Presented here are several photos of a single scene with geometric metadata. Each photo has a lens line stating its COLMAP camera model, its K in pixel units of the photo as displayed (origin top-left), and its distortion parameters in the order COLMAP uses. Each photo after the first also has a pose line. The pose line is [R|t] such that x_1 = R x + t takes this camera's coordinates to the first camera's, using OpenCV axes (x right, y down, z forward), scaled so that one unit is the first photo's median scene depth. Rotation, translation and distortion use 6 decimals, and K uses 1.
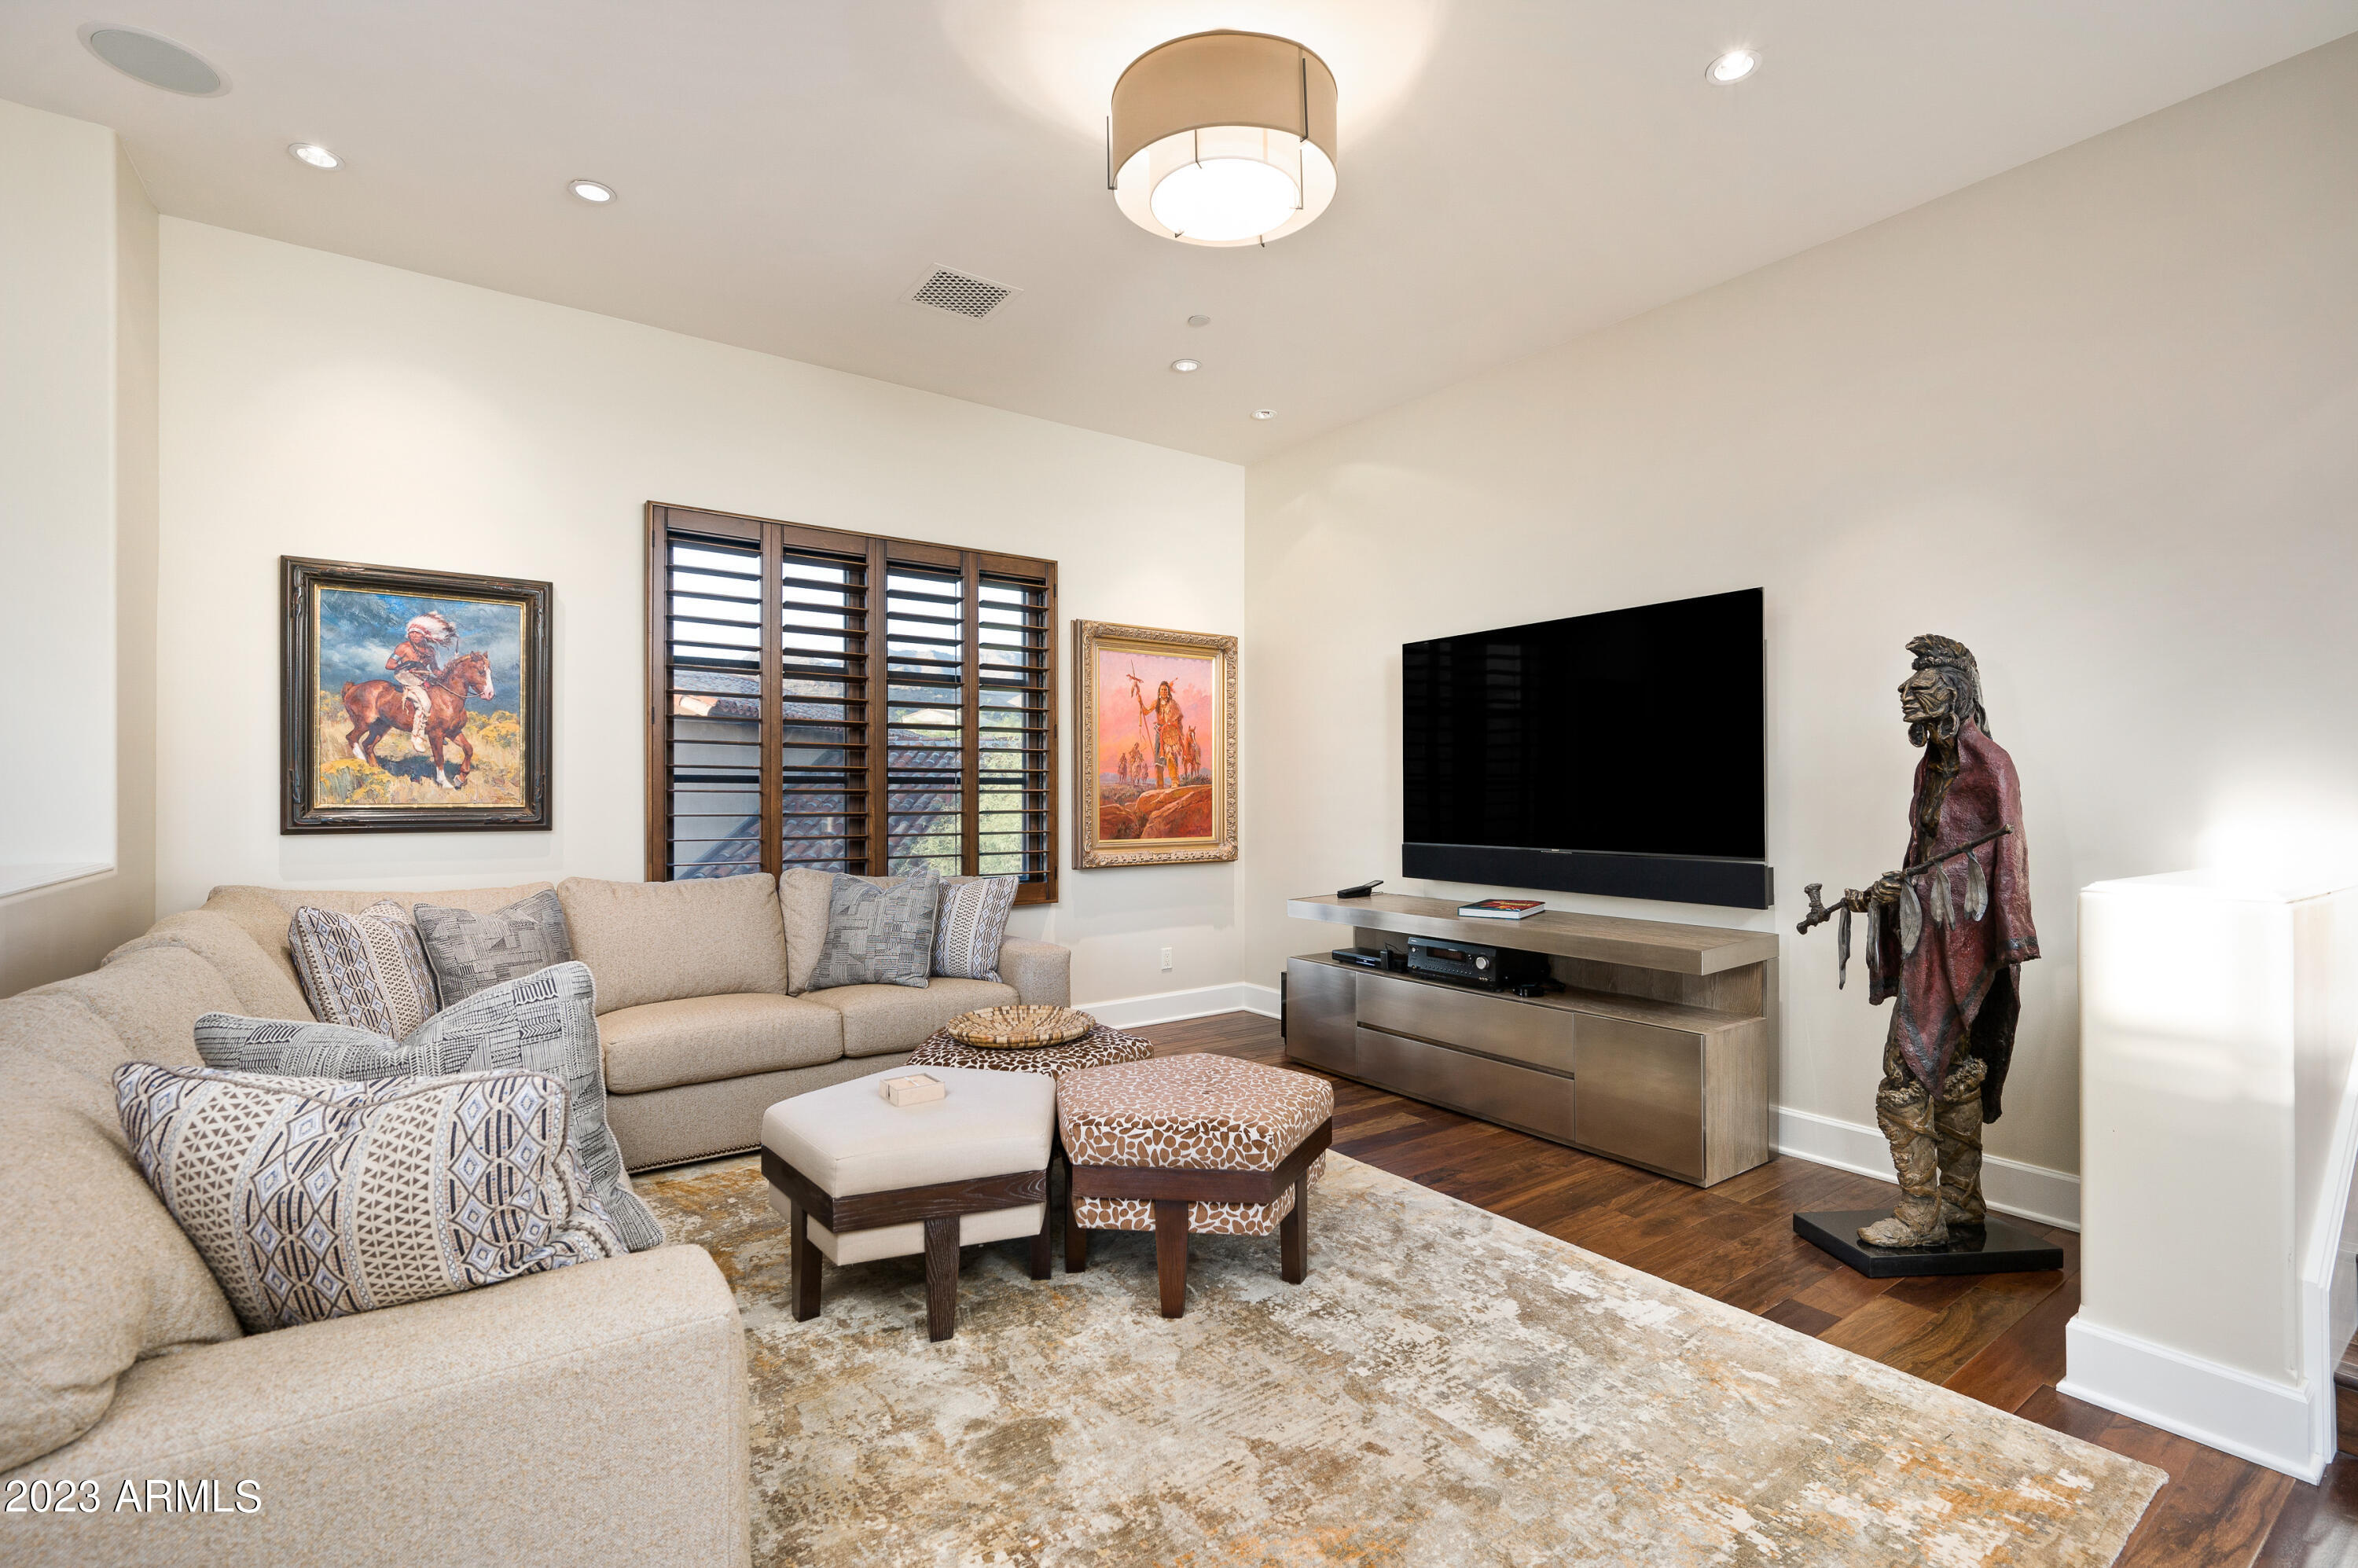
lens RADIAL K [[1081.2, 0, 1181.3], [0, 1081.2, 786.7], [0, 0, 1]] dist [0.003906, 0.003945]
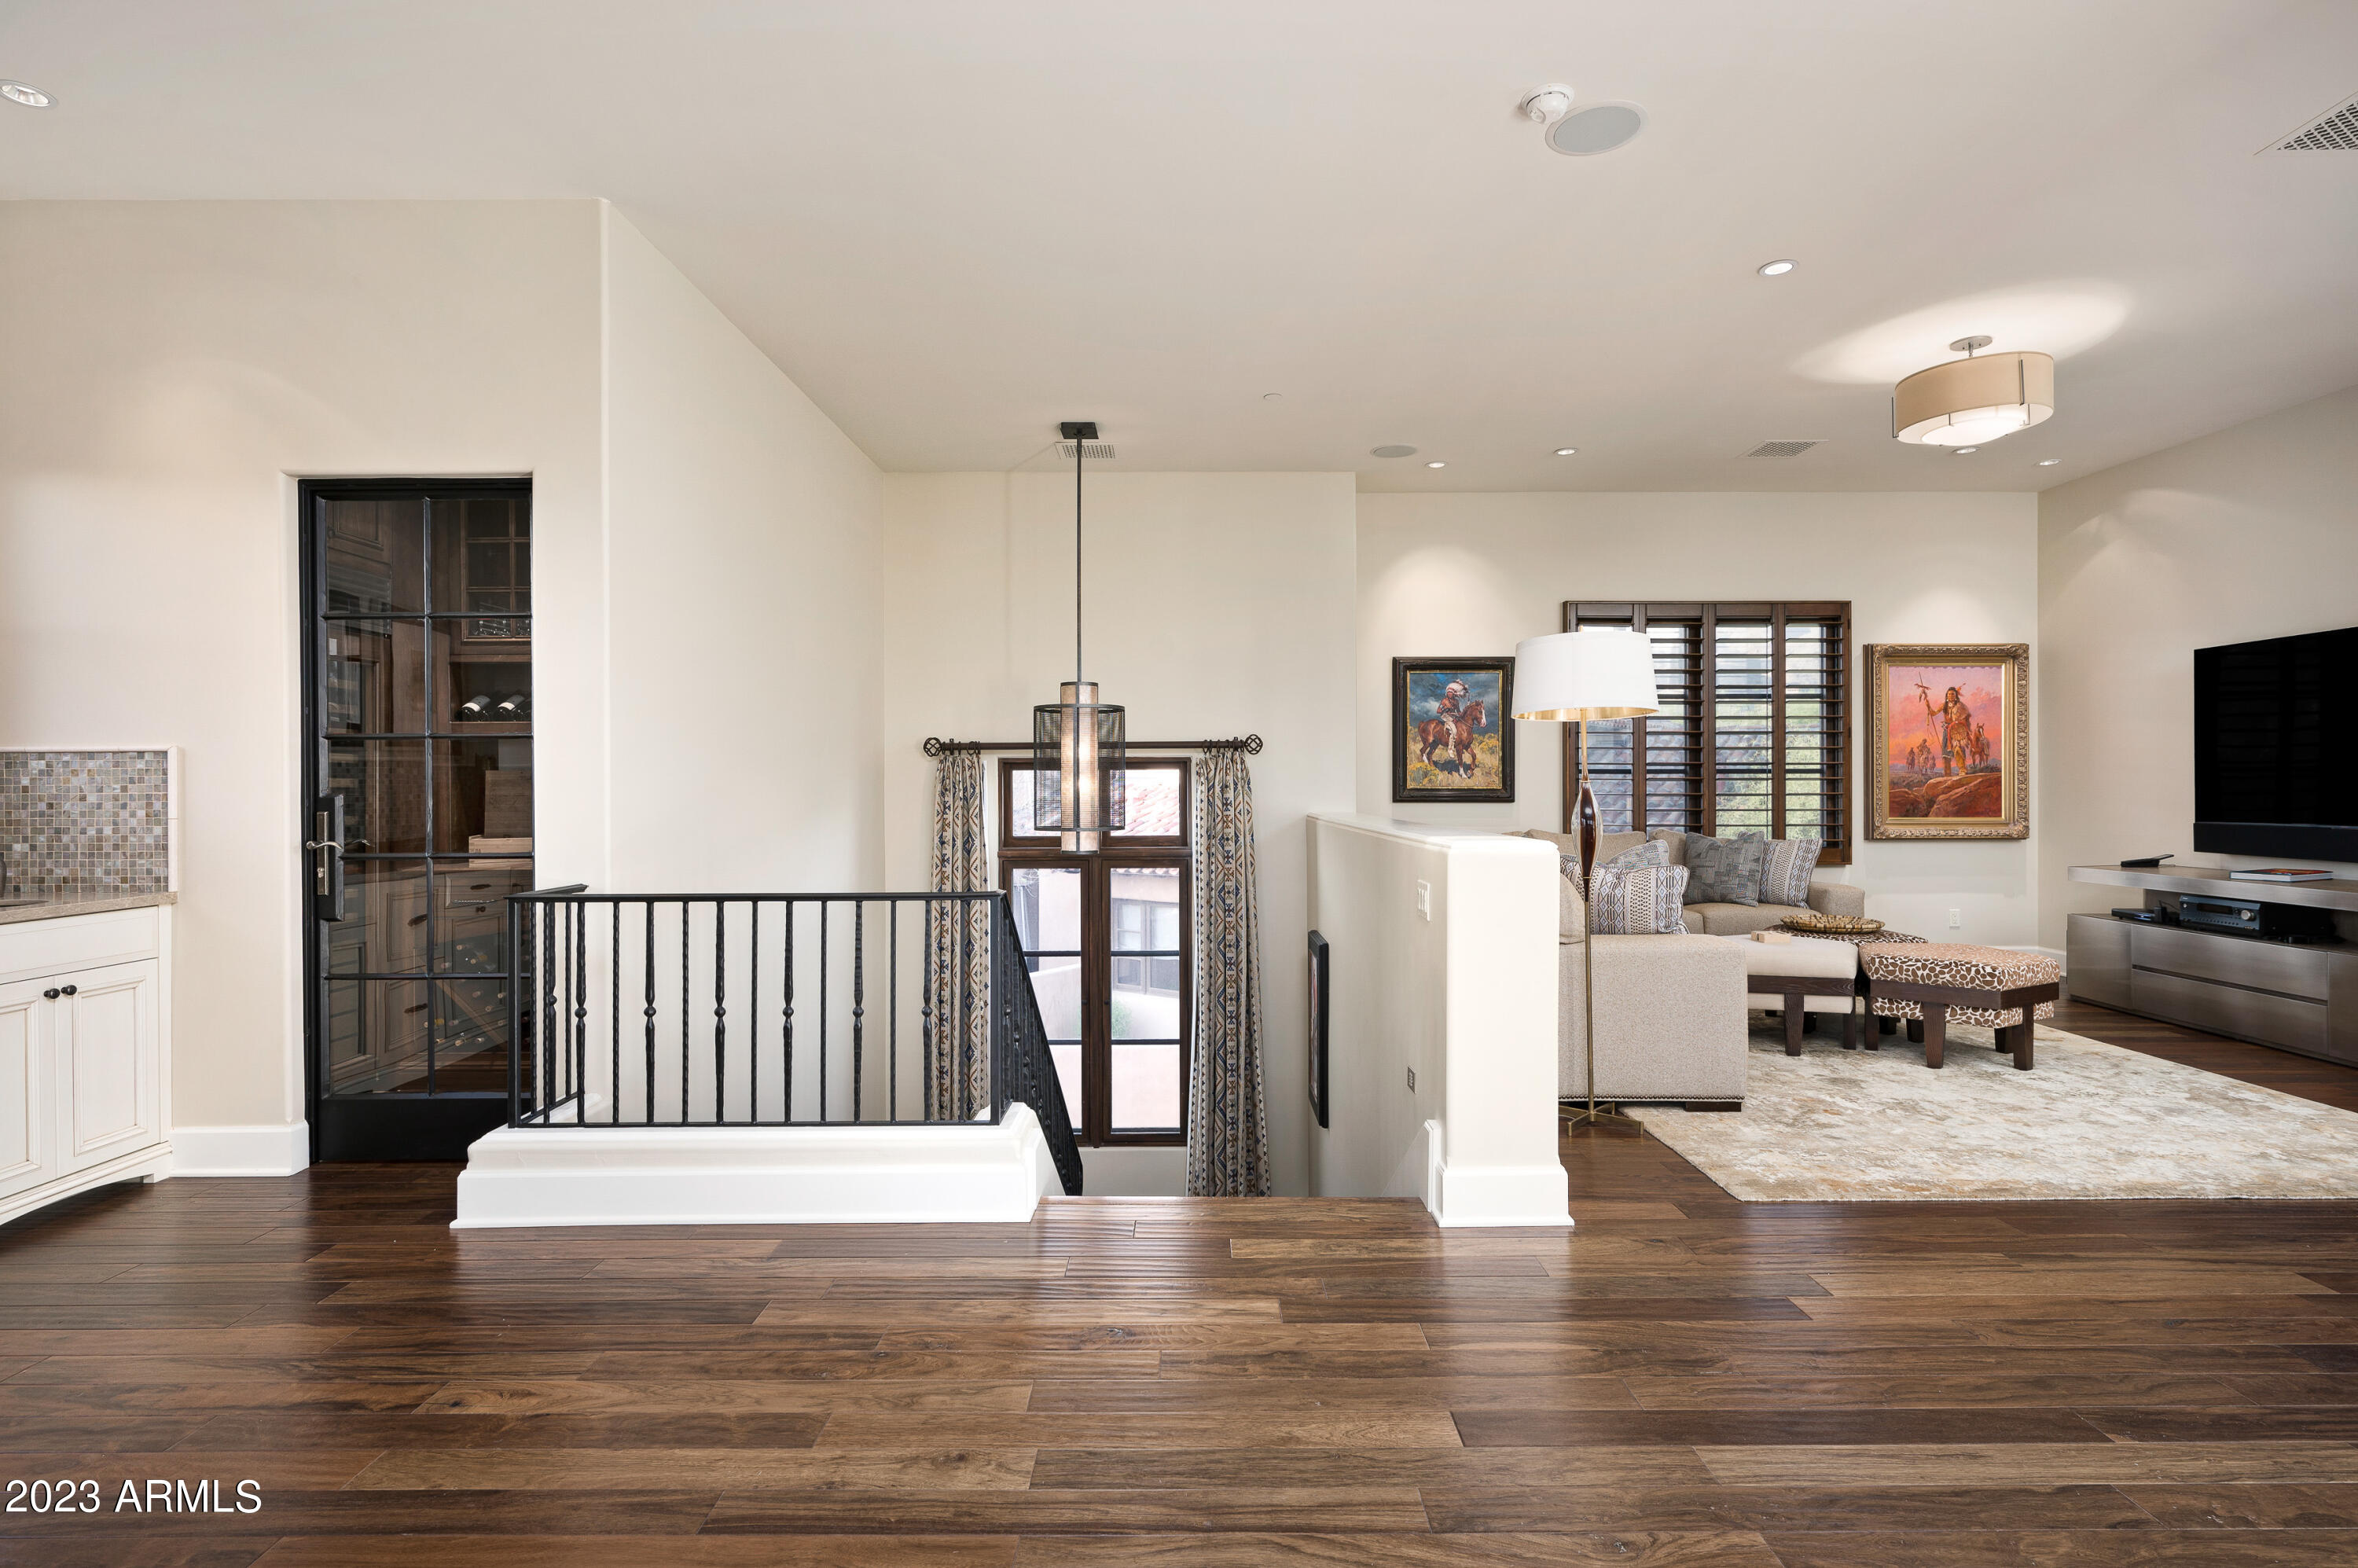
lens RADIAL K [[1142.7, 0, 1192.9], [0, 1142.7, 789.7], [0, 0, 1]] dist [-0.004644, -0.000316]
pose [[0.810860, 0.001651, -0.585238, 0.051056], [0.004774, 0.999944, 0.009435, 0.000972], [0.585221, -0.010445, 0.810807, -0.634521]]
